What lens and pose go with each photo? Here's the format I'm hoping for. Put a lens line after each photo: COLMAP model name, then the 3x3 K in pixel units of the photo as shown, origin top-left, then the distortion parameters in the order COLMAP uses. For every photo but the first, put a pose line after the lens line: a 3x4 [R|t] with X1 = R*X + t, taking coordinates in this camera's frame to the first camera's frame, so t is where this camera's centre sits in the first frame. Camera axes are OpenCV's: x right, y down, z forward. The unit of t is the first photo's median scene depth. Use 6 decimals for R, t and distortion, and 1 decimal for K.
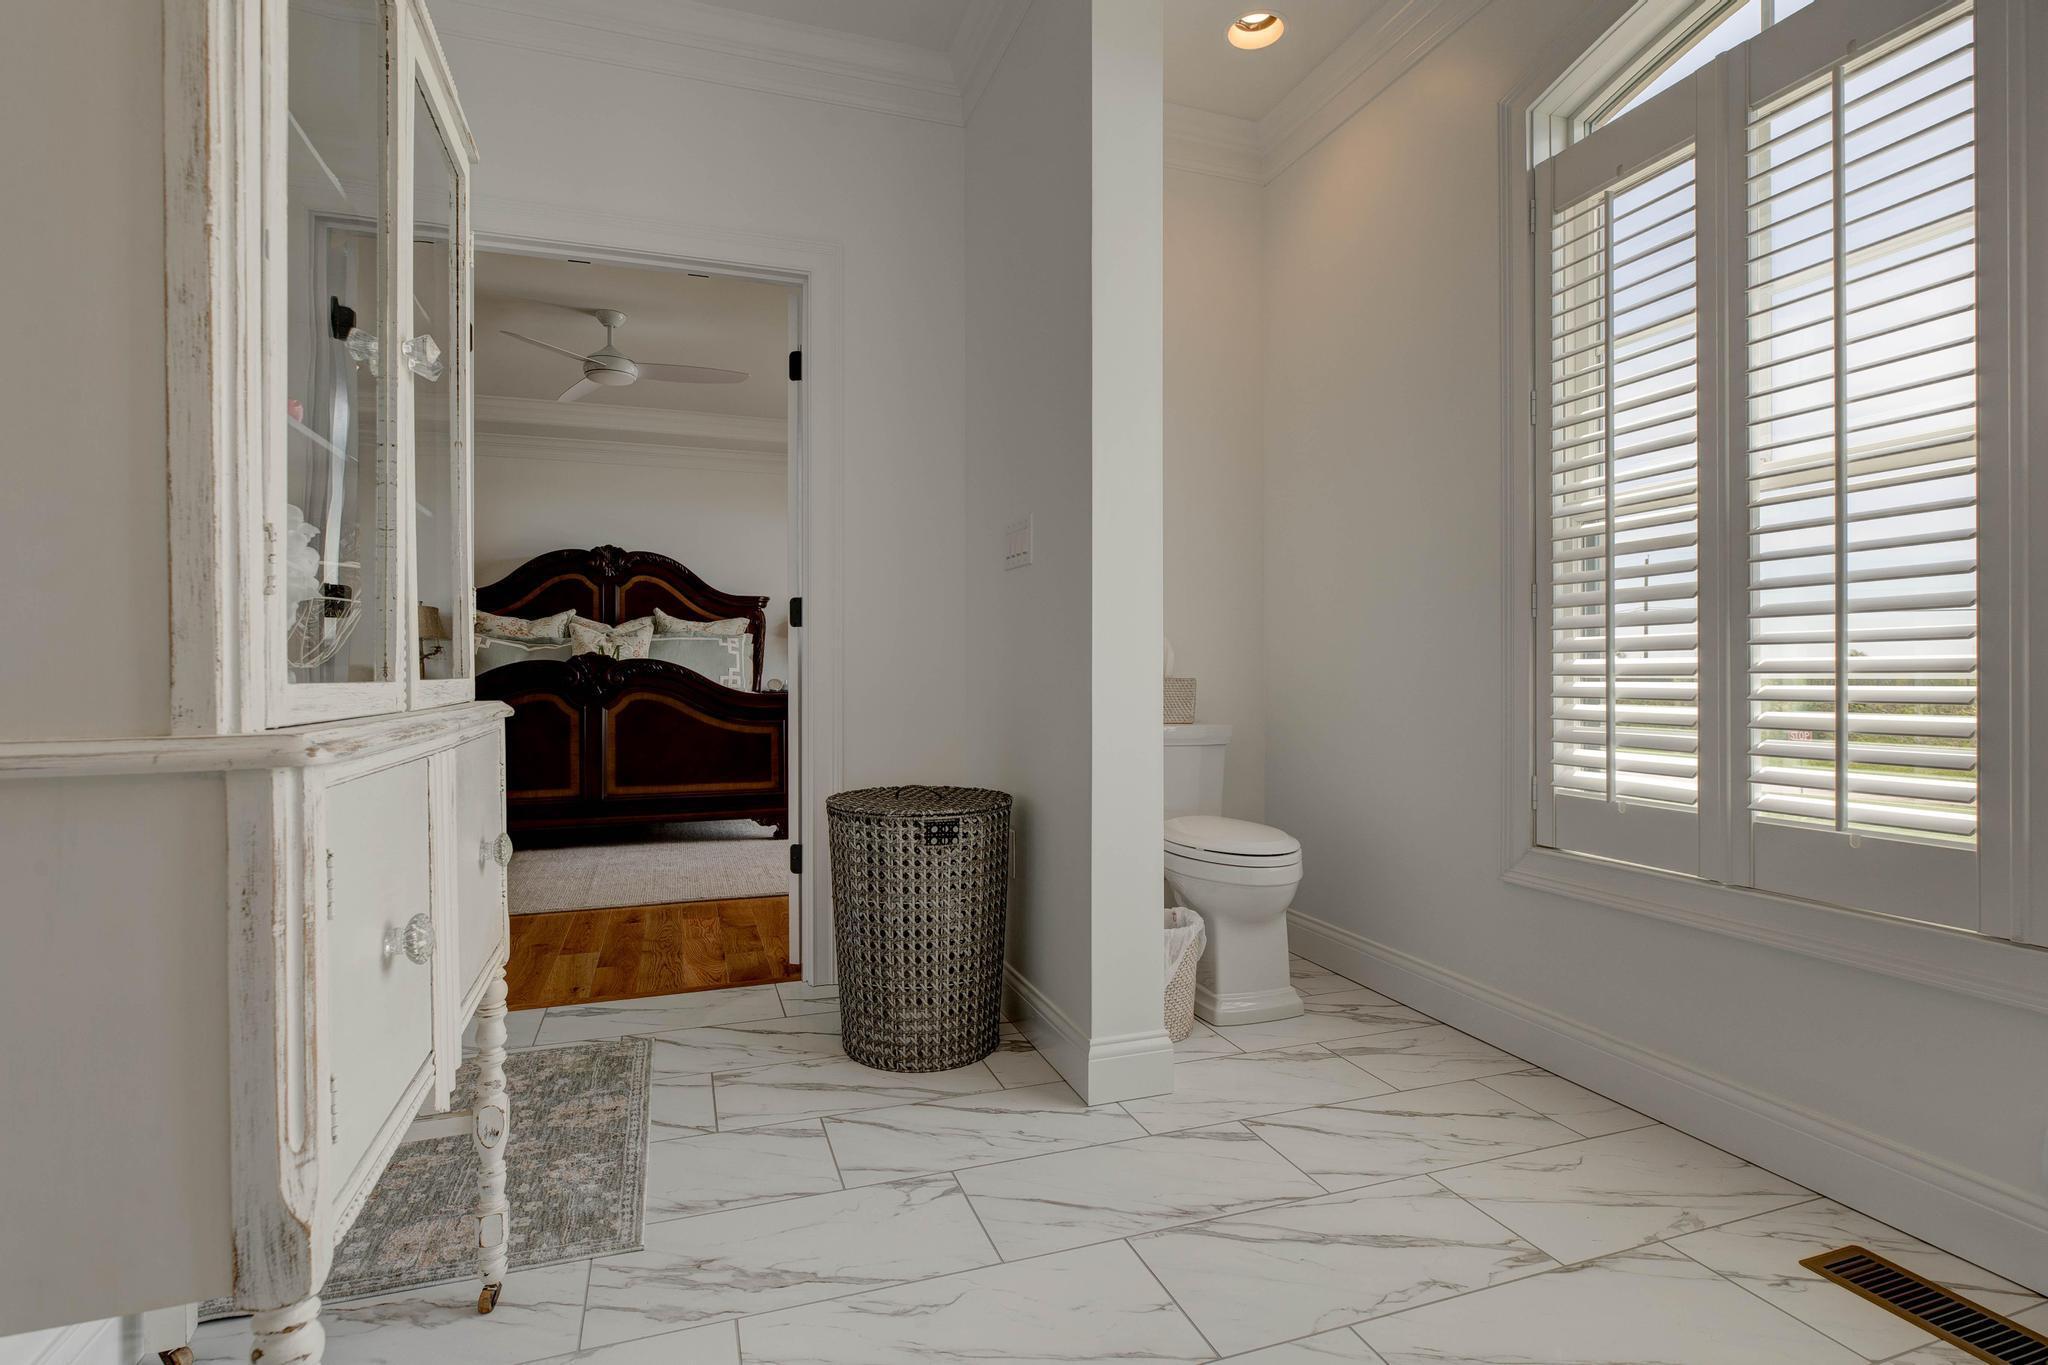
lens RADIAL K [[1012.0, 0, 1036.7], [0, 1012.0, 680.2], [0, 0, 1]] dist [-0.007054, -0.000926]
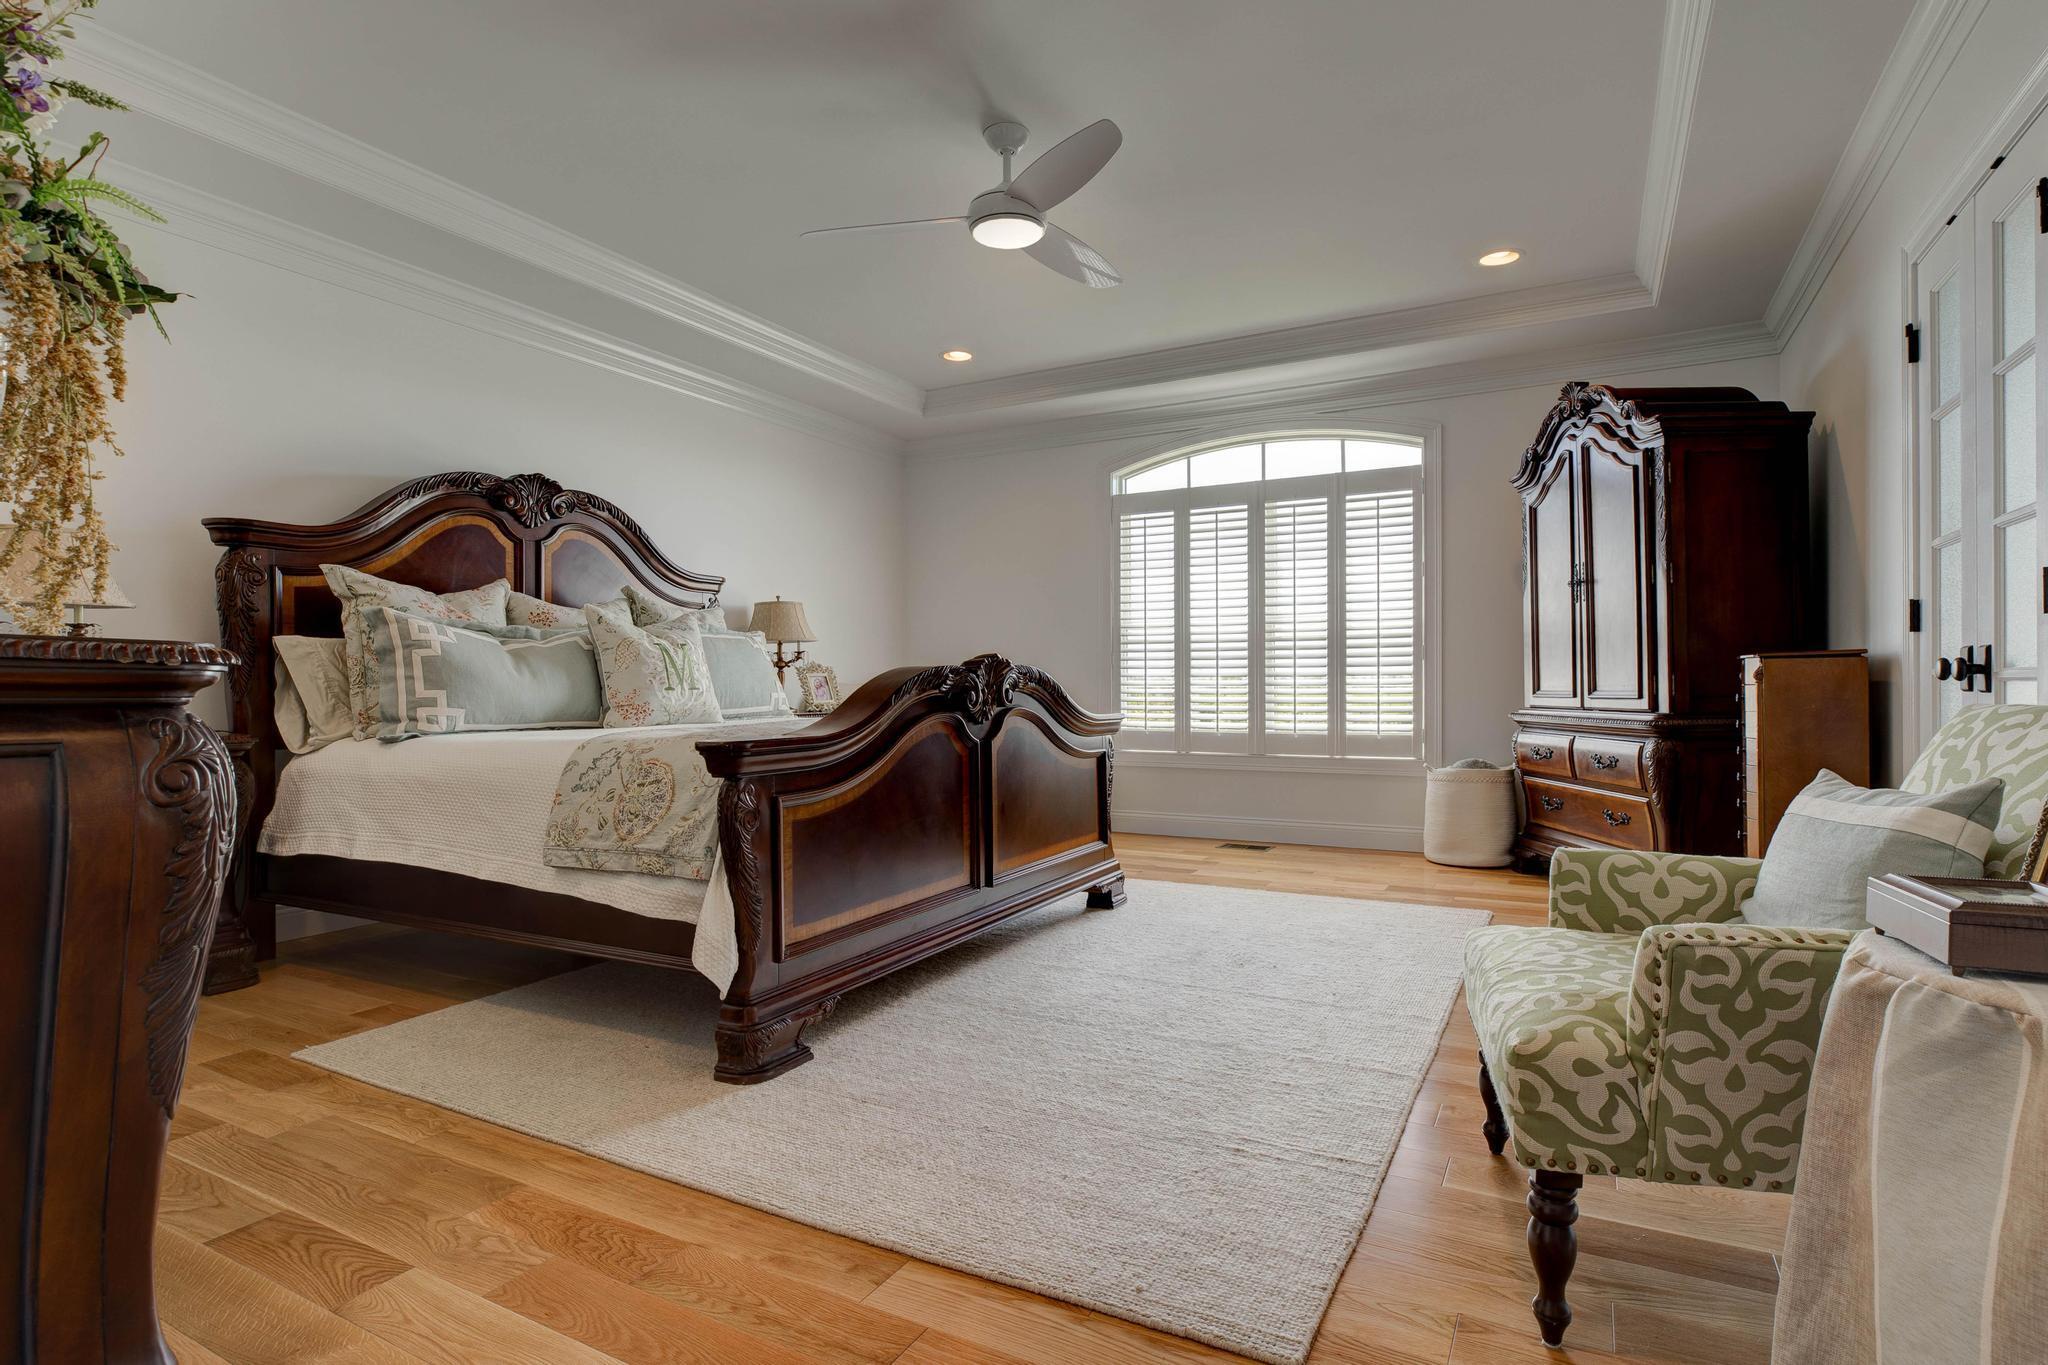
lens RADIAL K [[1012.0, 0, 1032.4], [0, 1012.0, 683.2], [0, 0, 1]] dist [-0.007054, -0.000926]
pose [[0.746585, -0.003327, 0.665281, -0.616398], [0.012968, 0.999870, -0.009553, -0.002101], [-0.665163, 0.015759, 0.746532, 0.376623]]
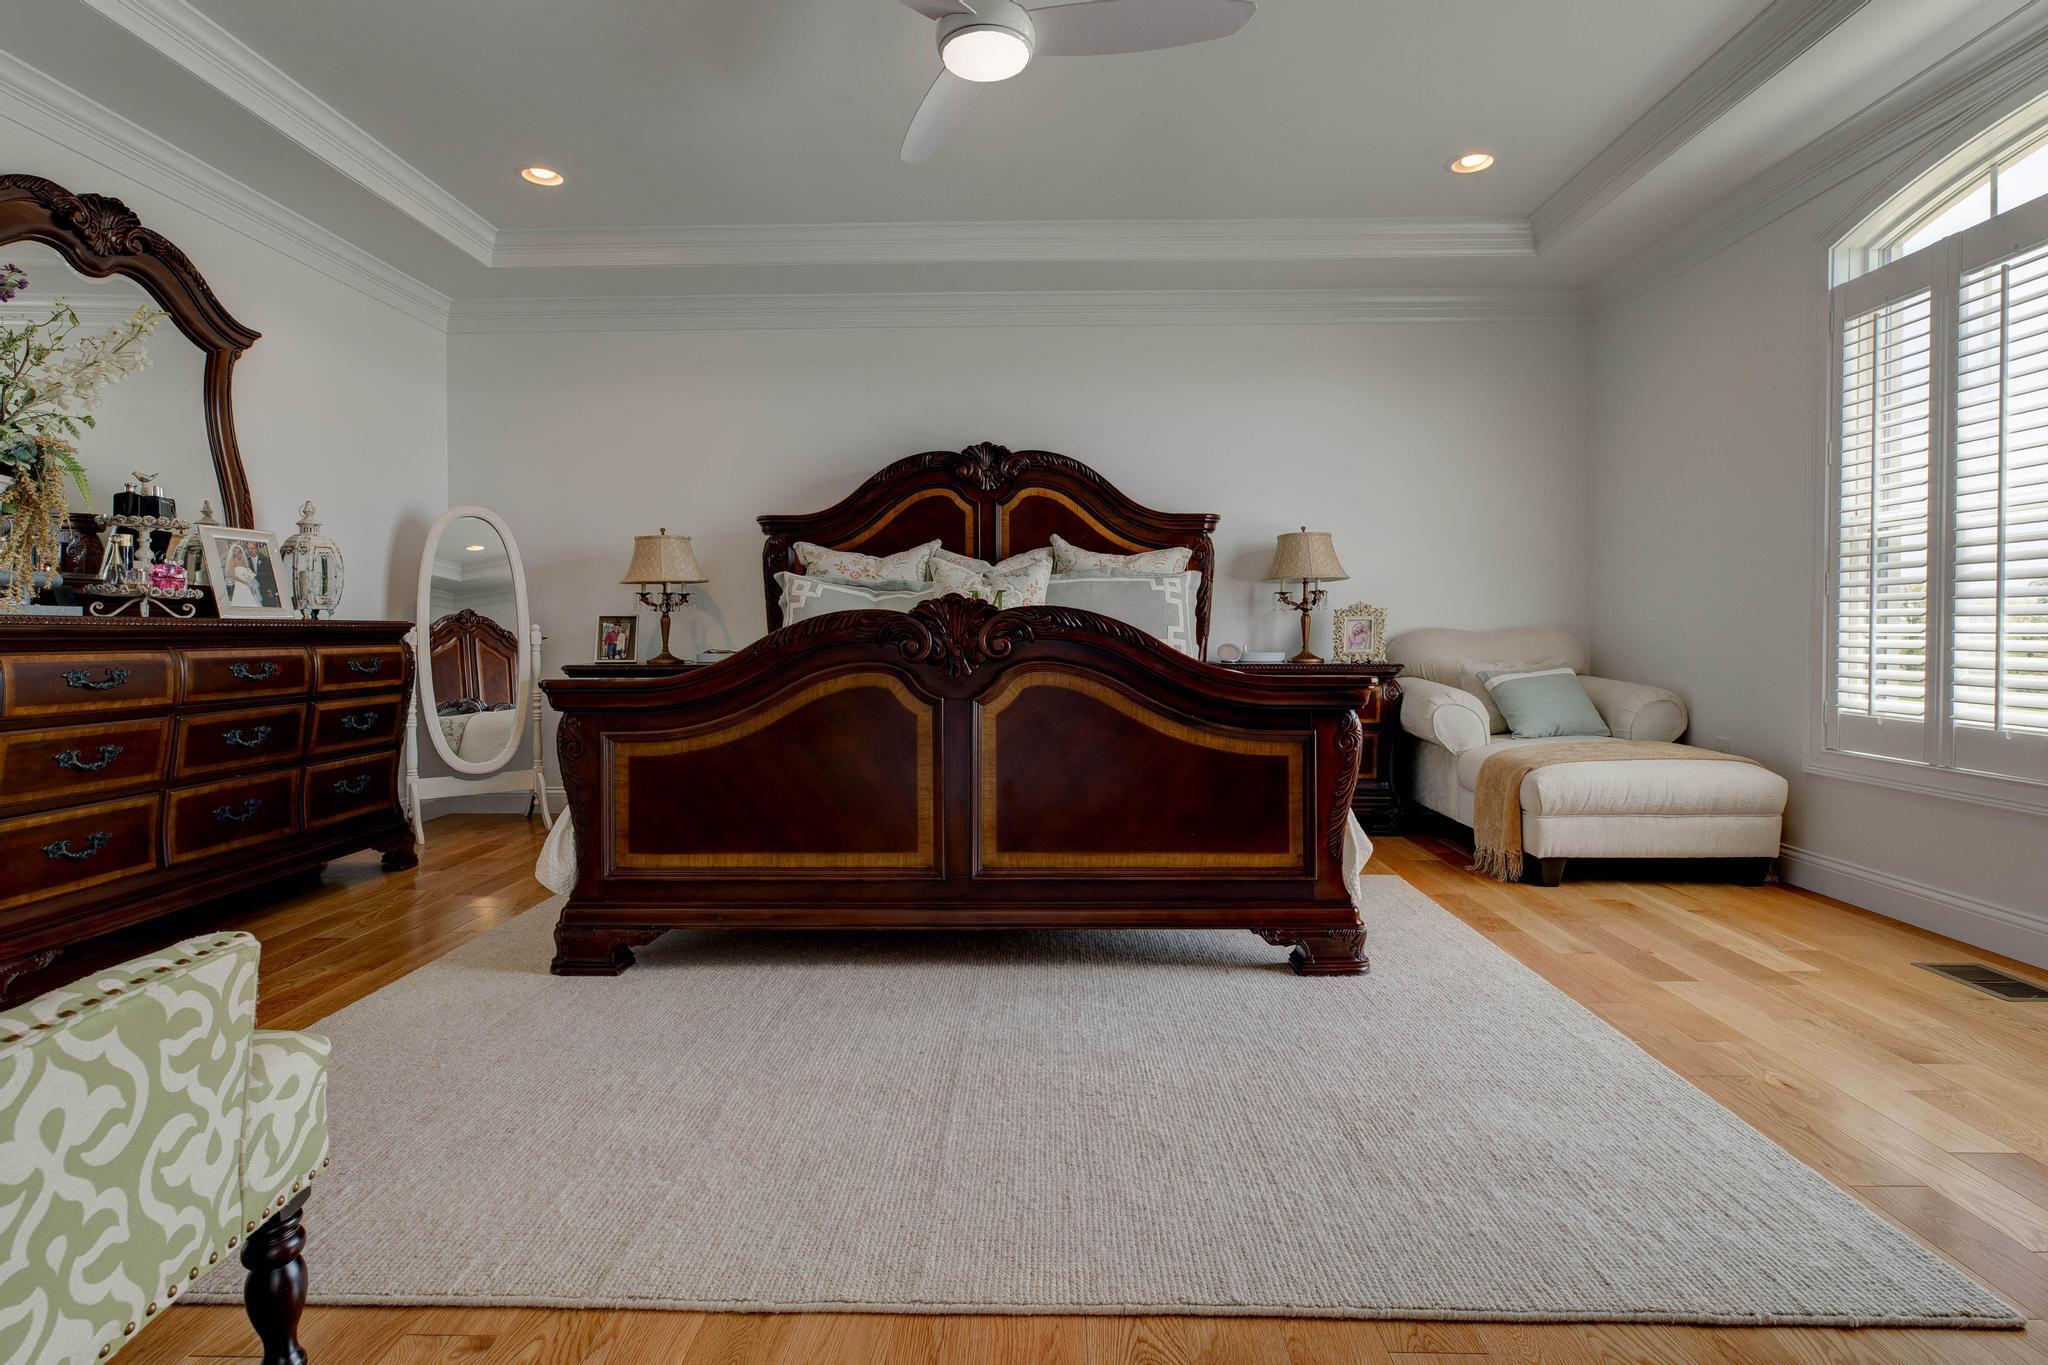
lens RADIAL K [[1012.0, 0, 1028.0], [0, 1012.0, 668.1], [0, 0, 1]] dist [-0.007054, -0.000926]
pose [[0.935474, 0.010533, -0.353239, -0.164974], [-0.001781, 0.999684, 0.025092, -0.002005], [0.353391, -0.022844, 0.935197, 0.392646]]
